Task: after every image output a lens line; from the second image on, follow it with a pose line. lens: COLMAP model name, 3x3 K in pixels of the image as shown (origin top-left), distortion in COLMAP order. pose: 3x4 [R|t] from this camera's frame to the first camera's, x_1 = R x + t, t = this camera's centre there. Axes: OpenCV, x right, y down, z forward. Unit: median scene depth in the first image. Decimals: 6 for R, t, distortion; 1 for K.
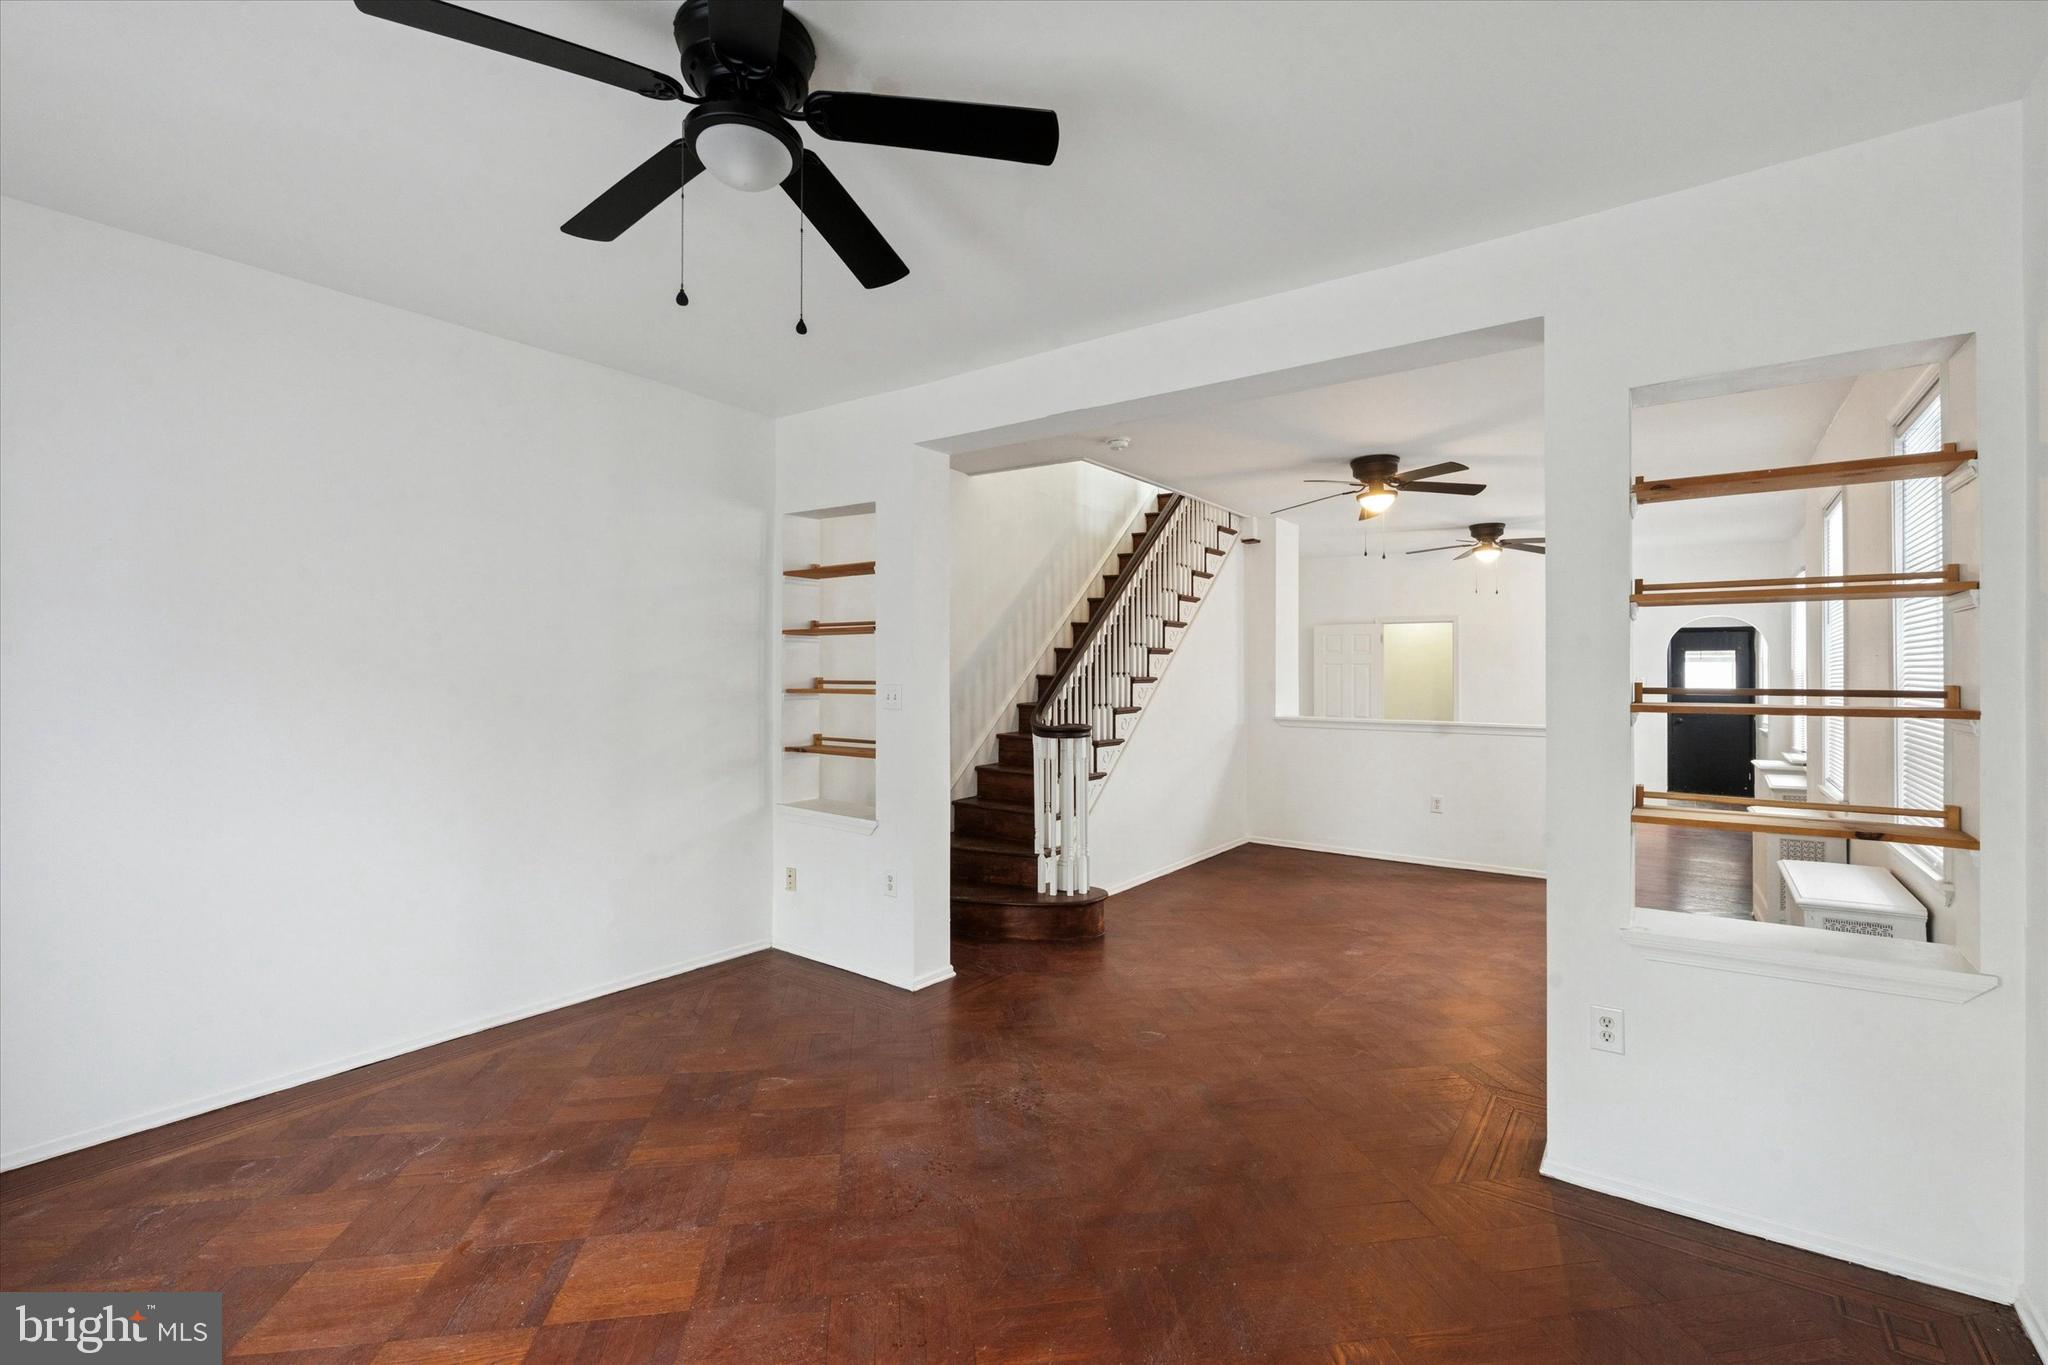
lens RADIAL K [[905.9, 0, 1028.1], [0, 905.9, 675.1], [0, 0, 1]] dist [-0.005653, 0.001104]
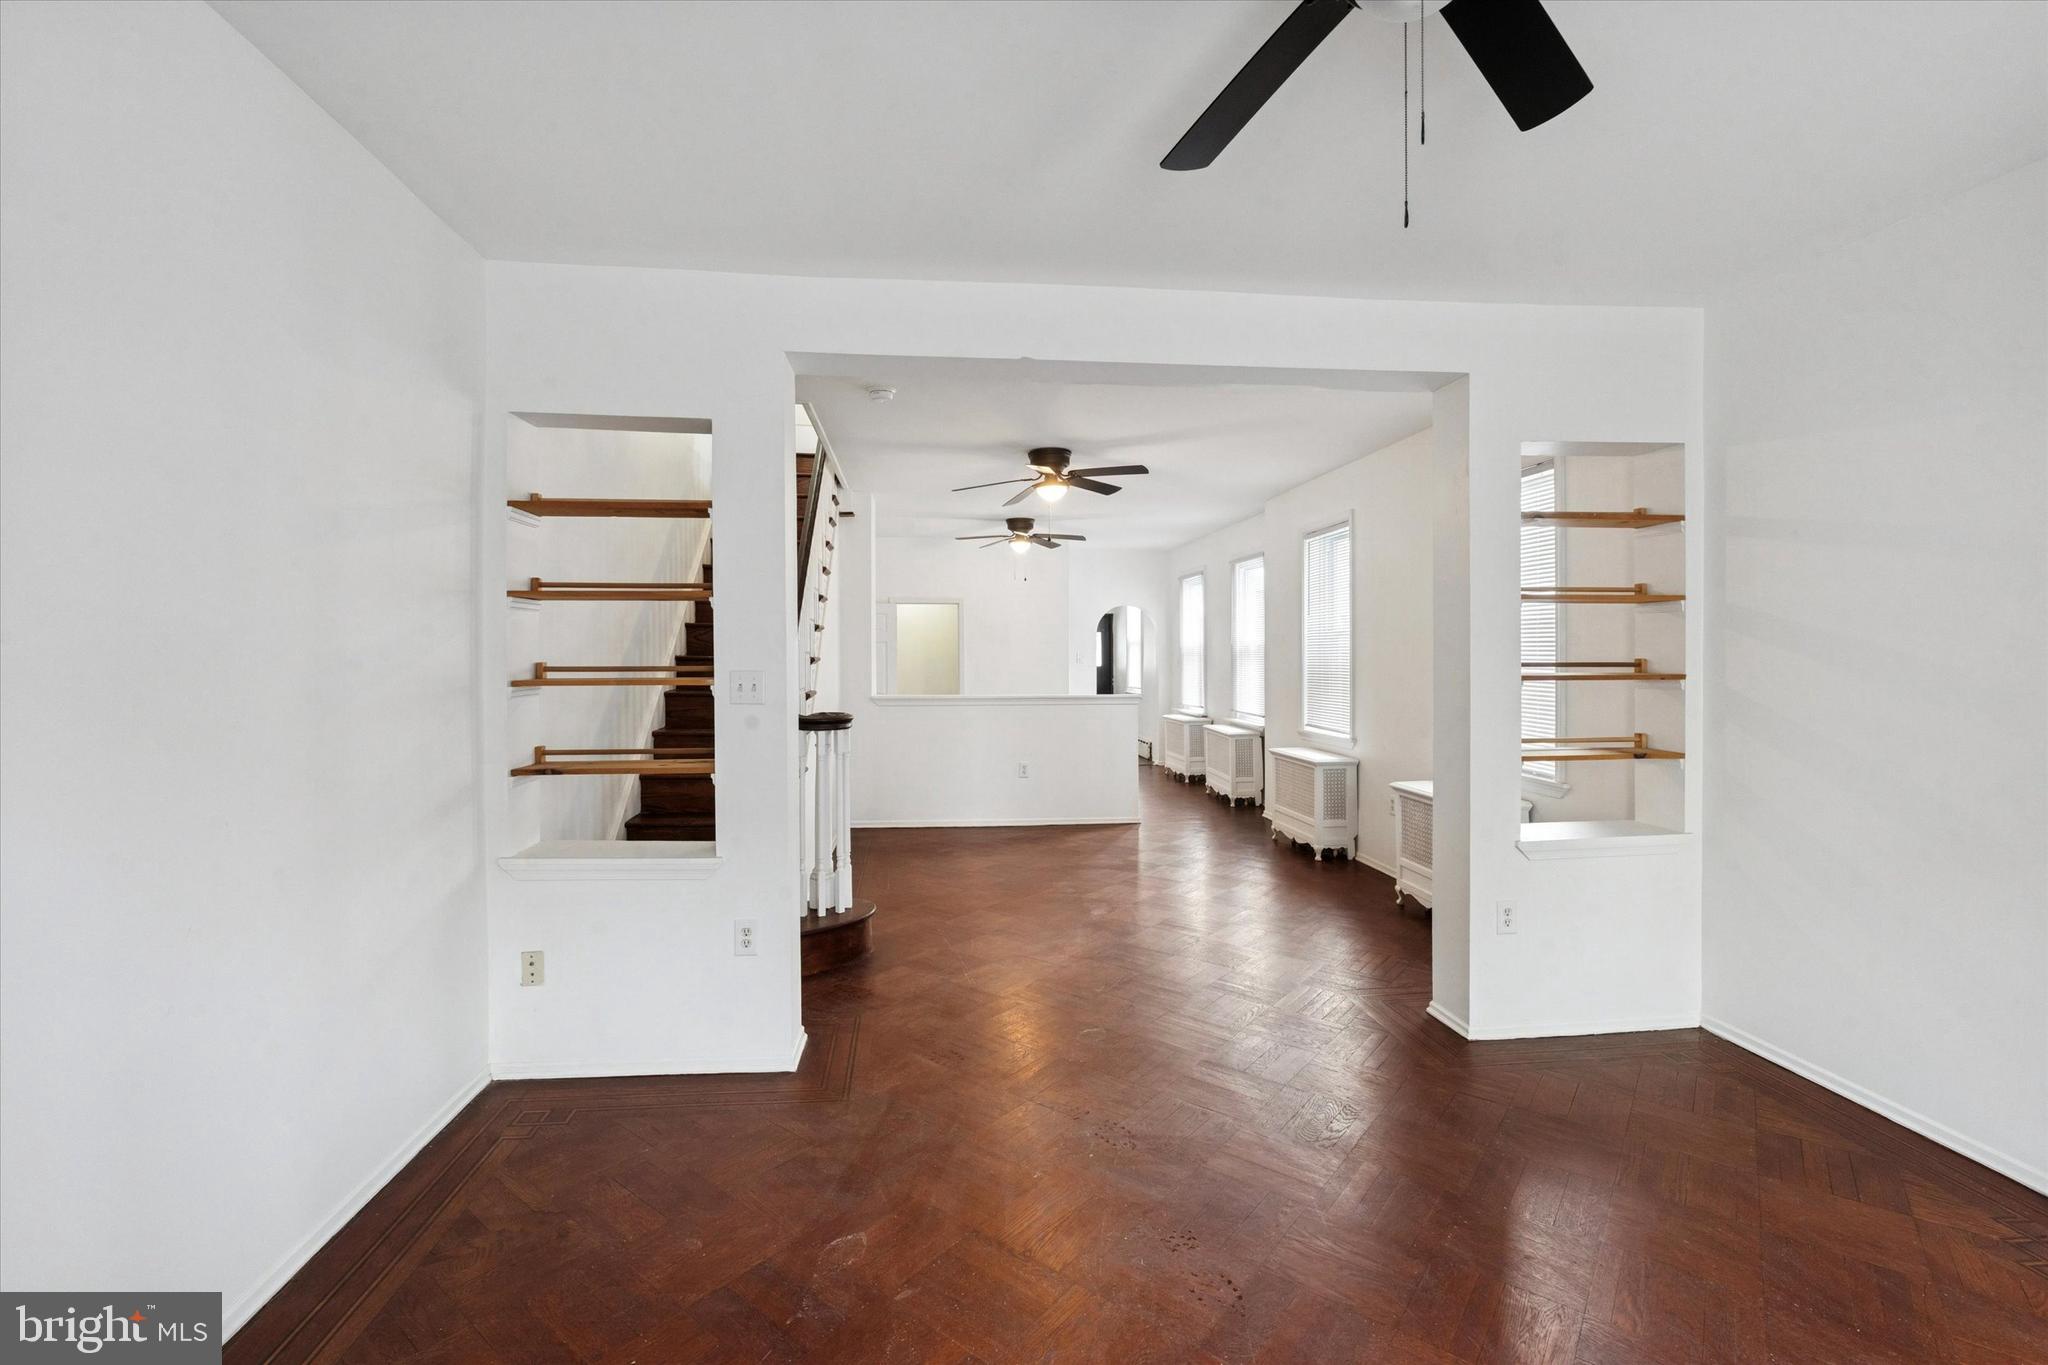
lens RADIAL K [[905.9, 0, 1028.2], [0, 905.9, 669.1], [0, 0, 1]] dist [-0.005653, 0.001104]
pose [[0.739046, -0.017756, 0.673421, -0.422998], [0.005001, 0.999770, 0.020873, -0.004865], [-0.673636, -0.012058, 0.738964, 0.264563]]
